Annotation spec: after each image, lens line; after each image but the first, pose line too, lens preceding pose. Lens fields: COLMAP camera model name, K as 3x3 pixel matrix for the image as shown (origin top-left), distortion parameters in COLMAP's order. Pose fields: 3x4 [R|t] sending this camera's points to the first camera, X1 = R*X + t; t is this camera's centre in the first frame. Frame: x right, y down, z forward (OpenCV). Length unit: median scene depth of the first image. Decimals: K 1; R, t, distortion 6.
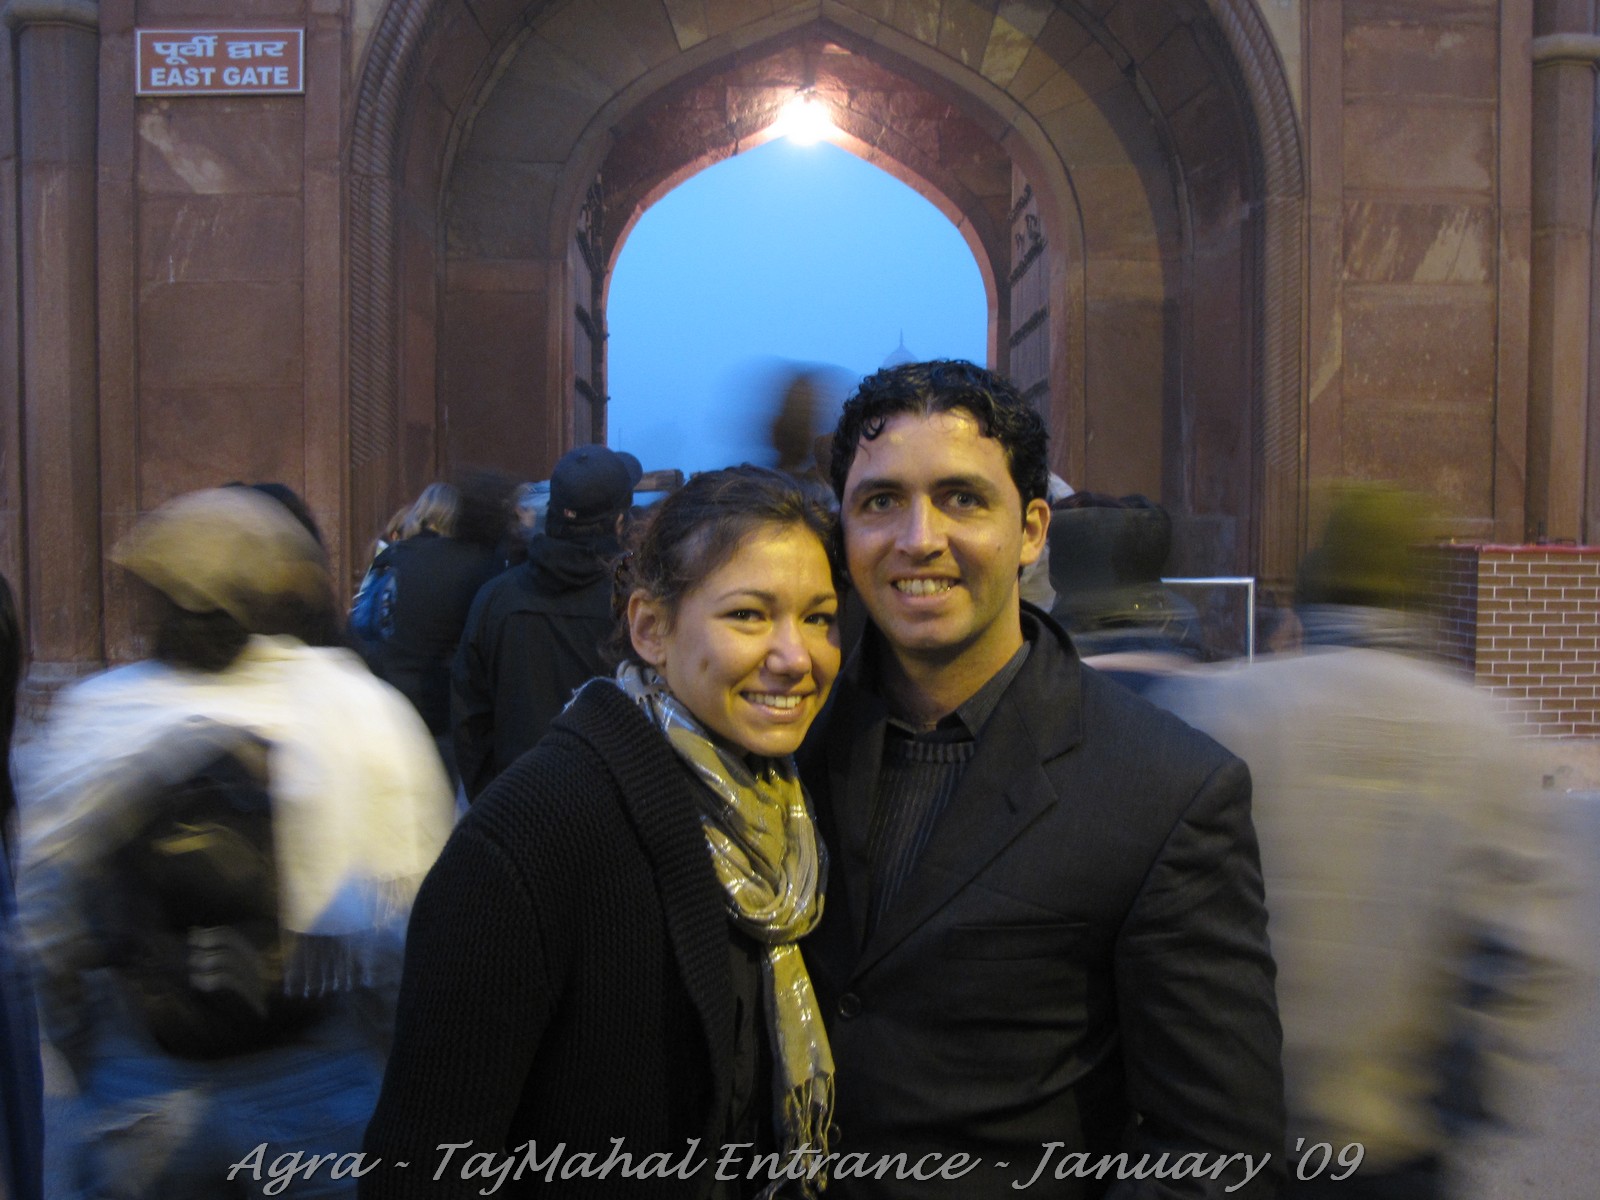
lens RADIAL K [[1346.4, 0, 802.1], [0, 1346.4, 557.8], [0, 0, 1]] dist [-0.174464, 0.152556]
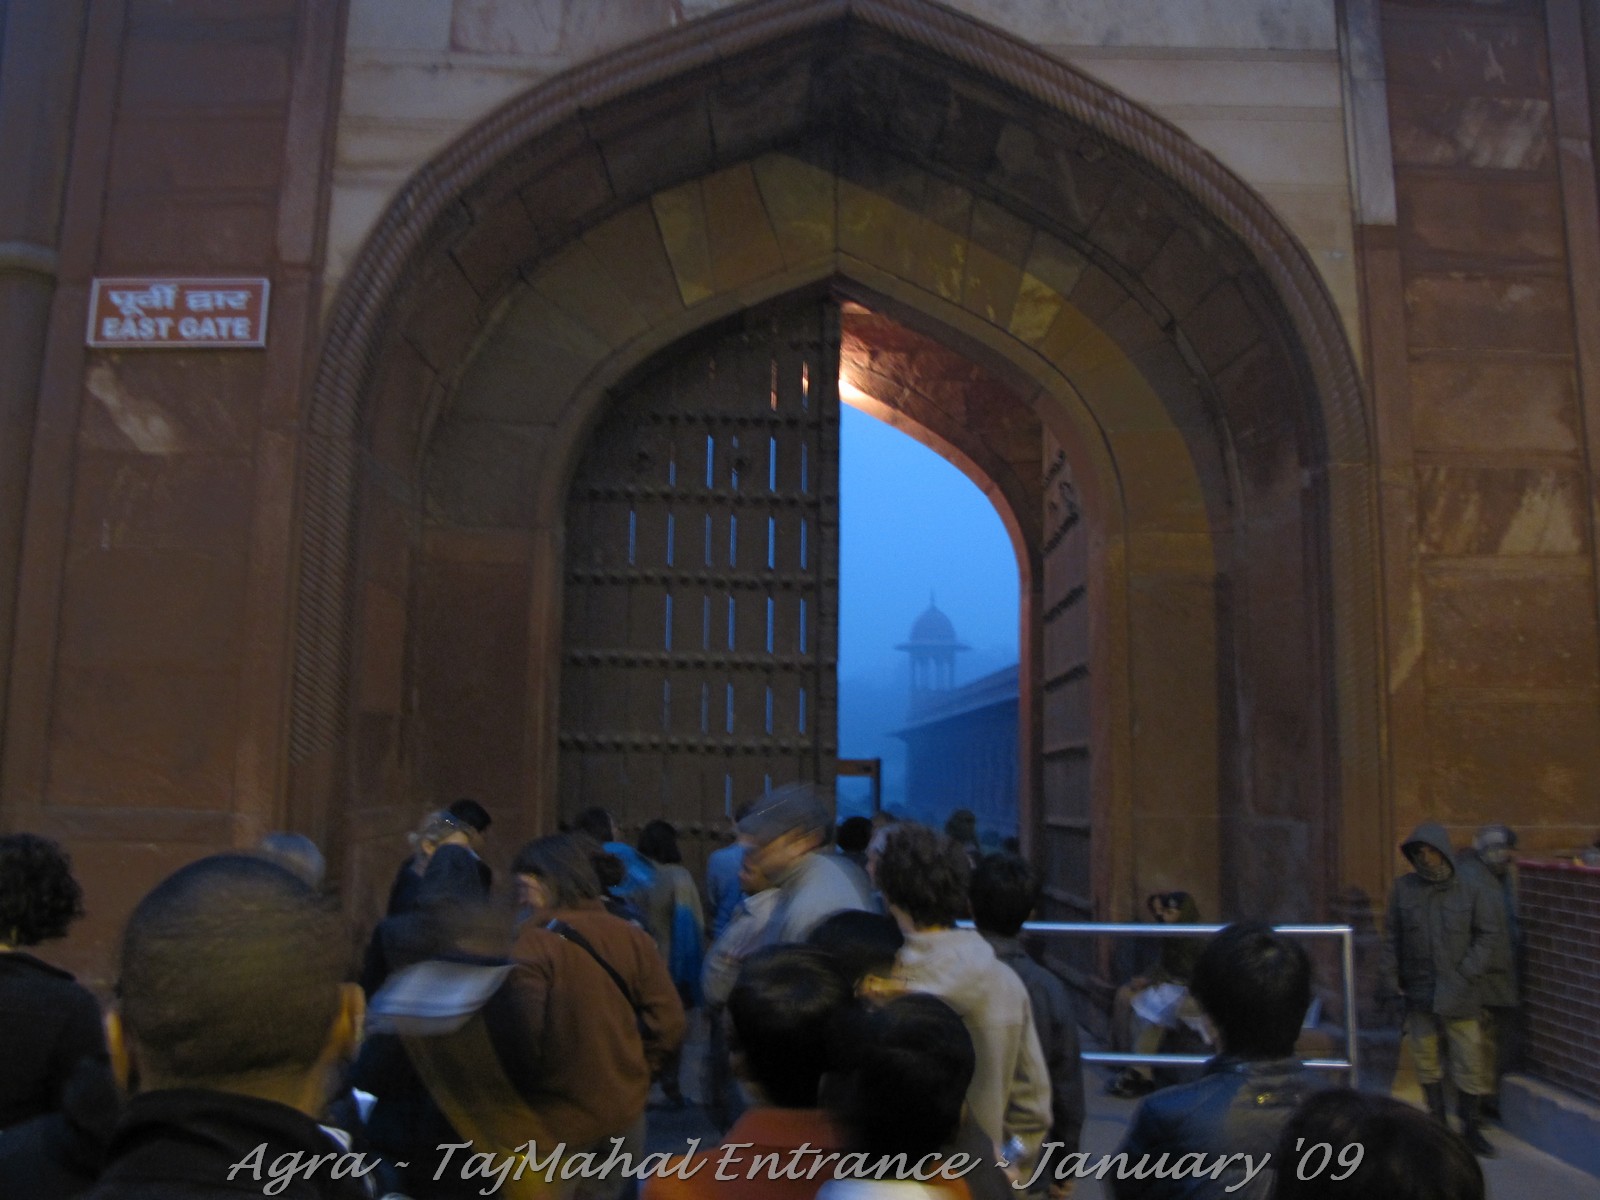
lens RADIAL K [[1346.4, 0, 802.1], [0, 1346.4, 557.8], [0, 0, 1]] dist [-0.174464, 0.152556]
pose [[0.999669, 0.005650, -0.025094, 0.017386], [-0.010285, 0.981996, -0.188620, -0.038523], [0.023577, 0.188816, 0.981729, 0.120874]]
